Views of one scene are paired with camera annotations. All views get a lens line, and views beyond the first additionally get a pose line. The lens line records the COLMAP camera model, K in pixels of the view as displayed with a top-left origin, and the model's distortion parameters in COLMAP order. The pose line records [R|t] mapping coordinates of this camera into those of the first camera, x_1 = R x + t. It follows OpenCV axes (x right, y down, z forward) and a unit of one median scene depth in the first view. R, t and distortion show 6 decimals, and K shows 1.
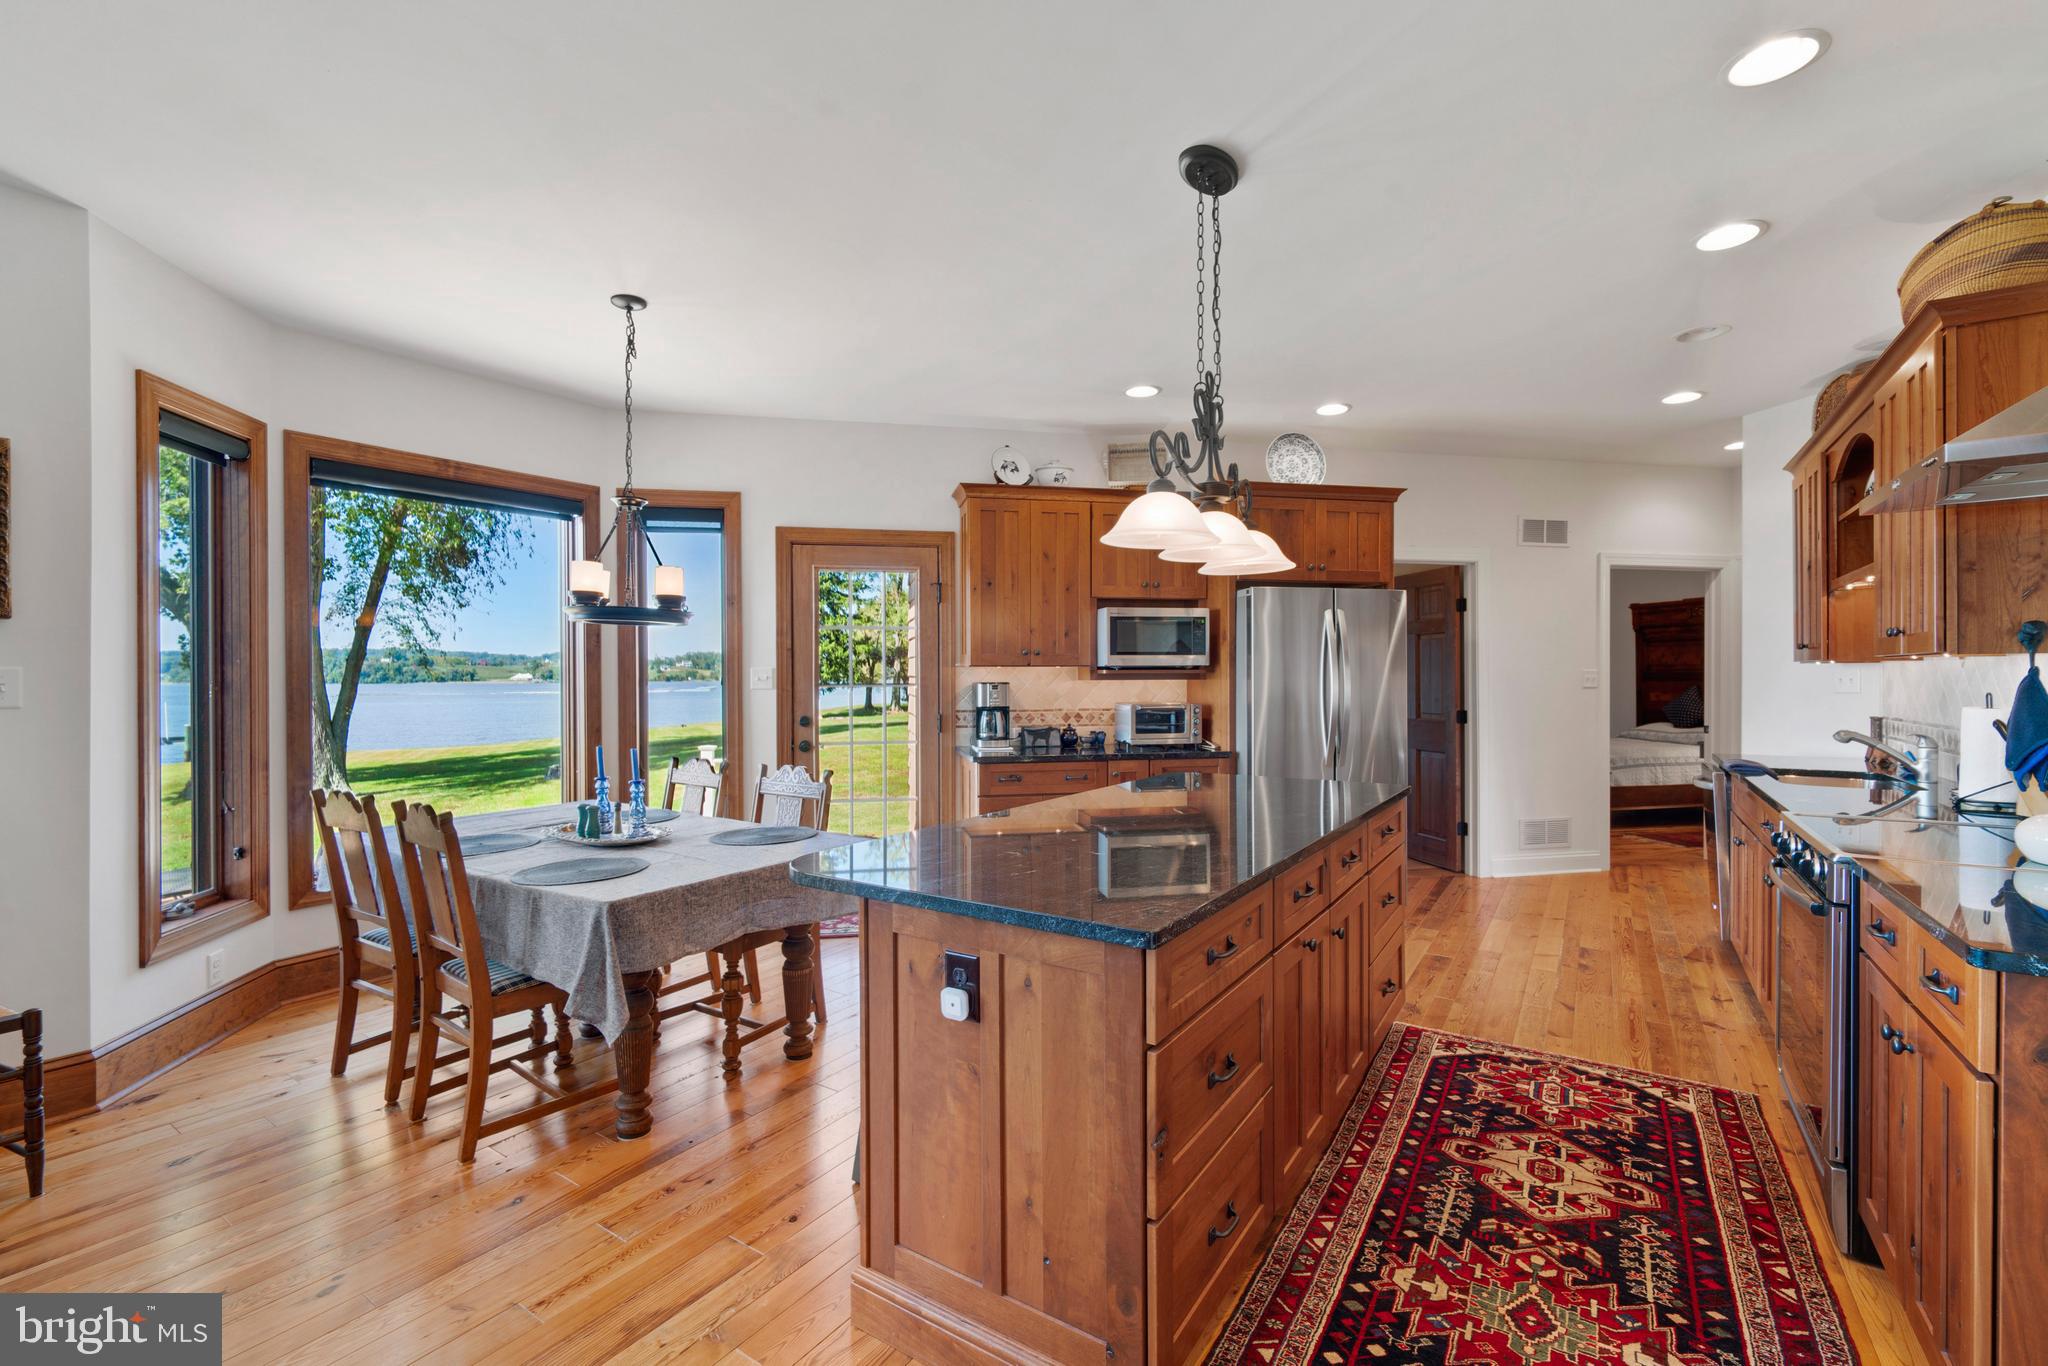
lens RADIAL K [[878.4, 0, 1016.7], [0, 878.4, 679.3], [0, 0, 1]] dist [-0.008501, -0.000136]
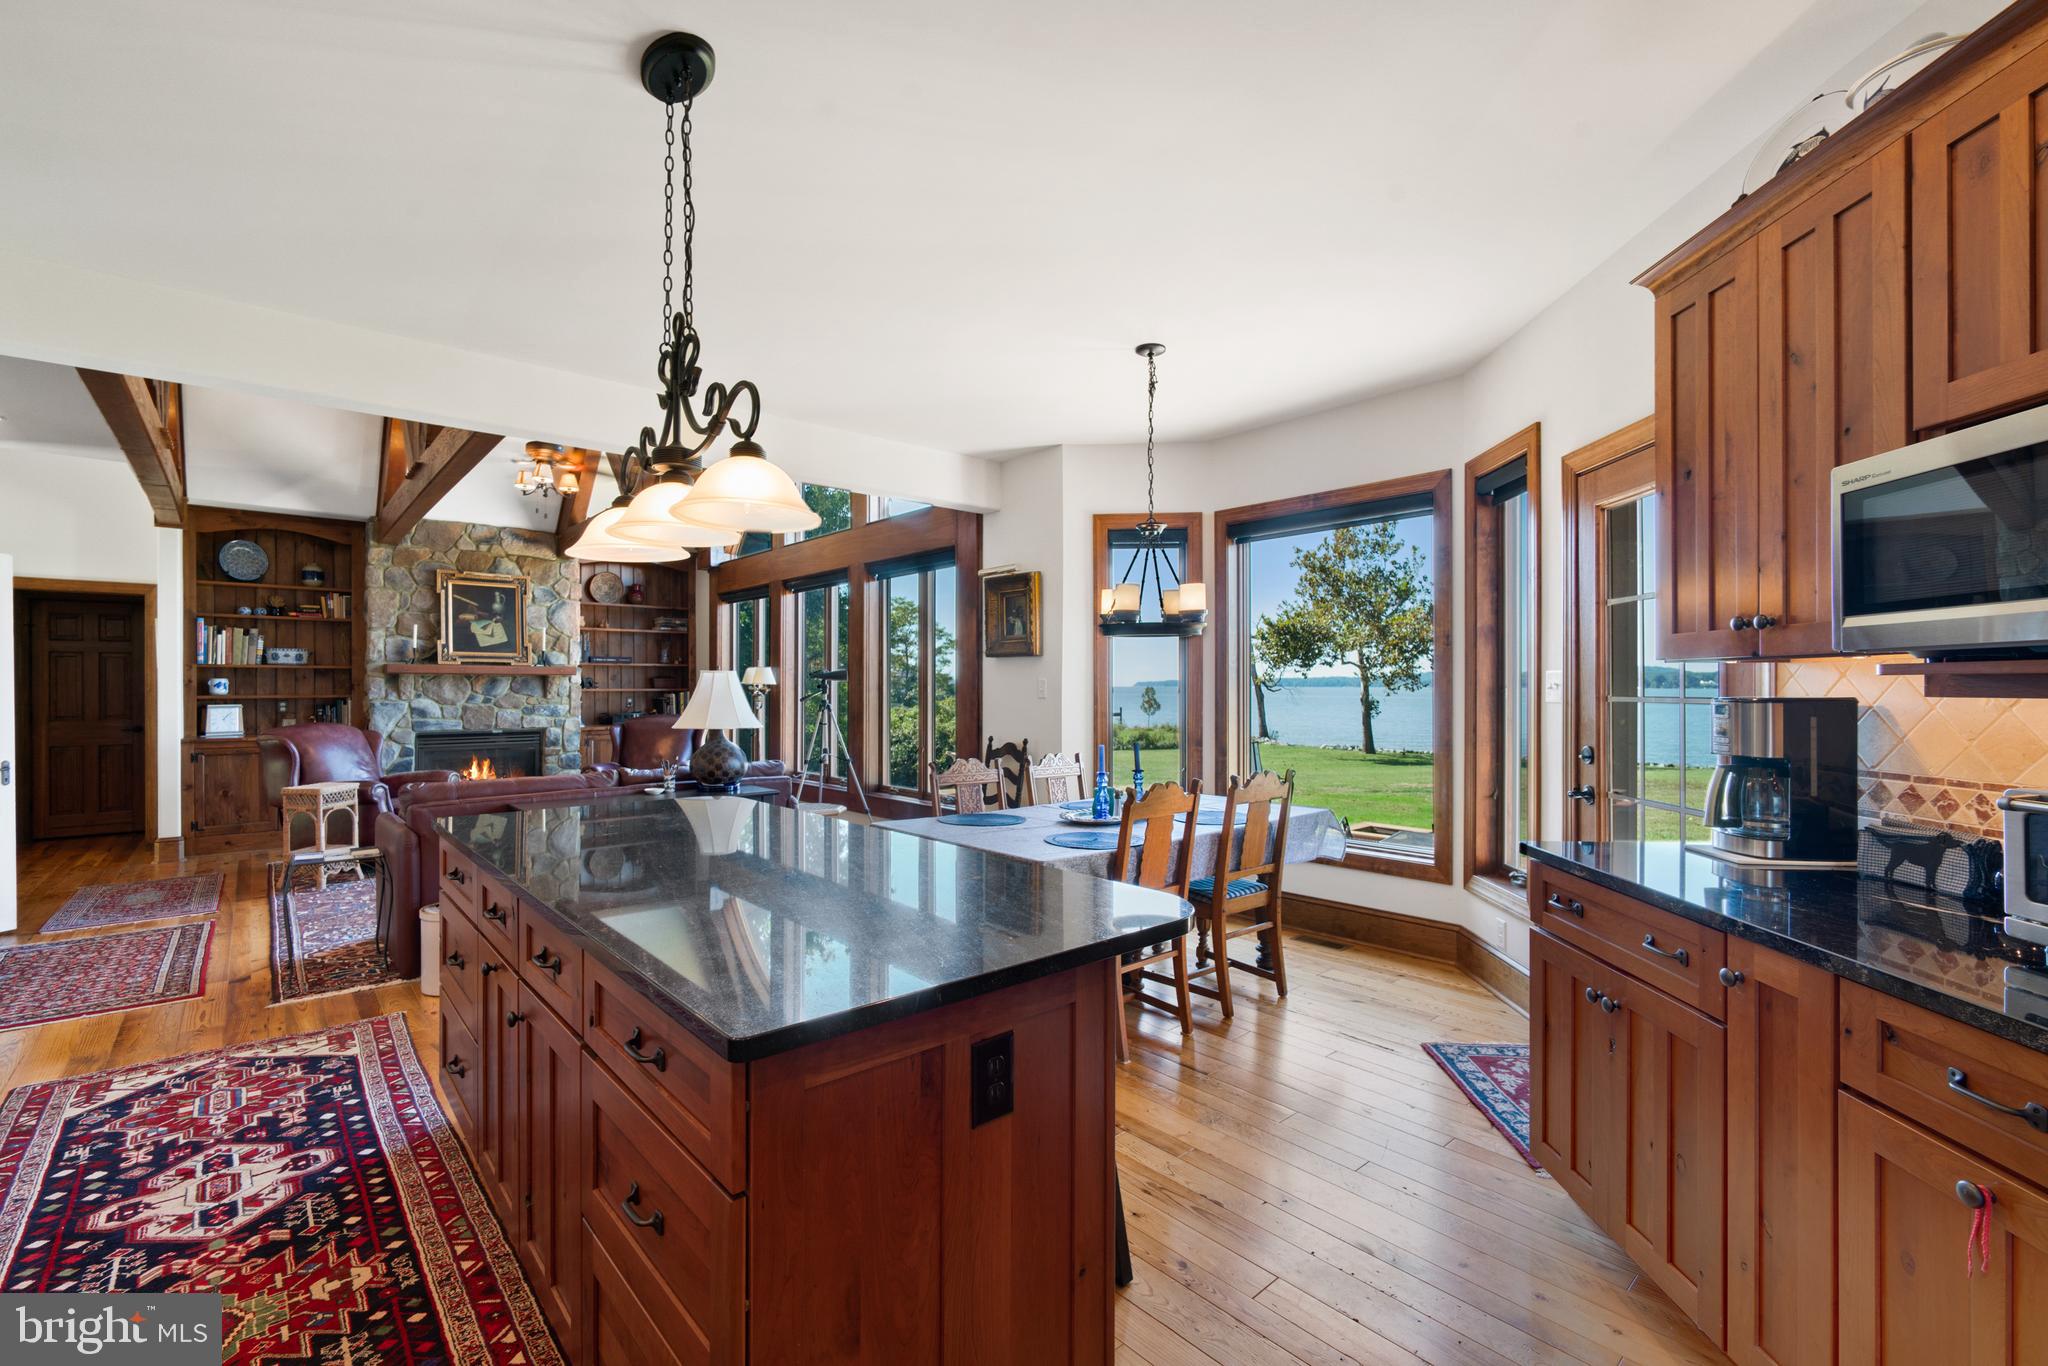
lens RADIAL K [[878.4, 0, 1014.9], [0, 878.4, 686.7], [0, 0, 1]] dist [-0.003653, -0.000103]
pose [[-0.260035, 0.005935, -0.965581, 0.482089], [-0.001476, 0.999978, 0.006544, -0.004758], [0.965598, 0.003126, -0.260021, 0.785941]]
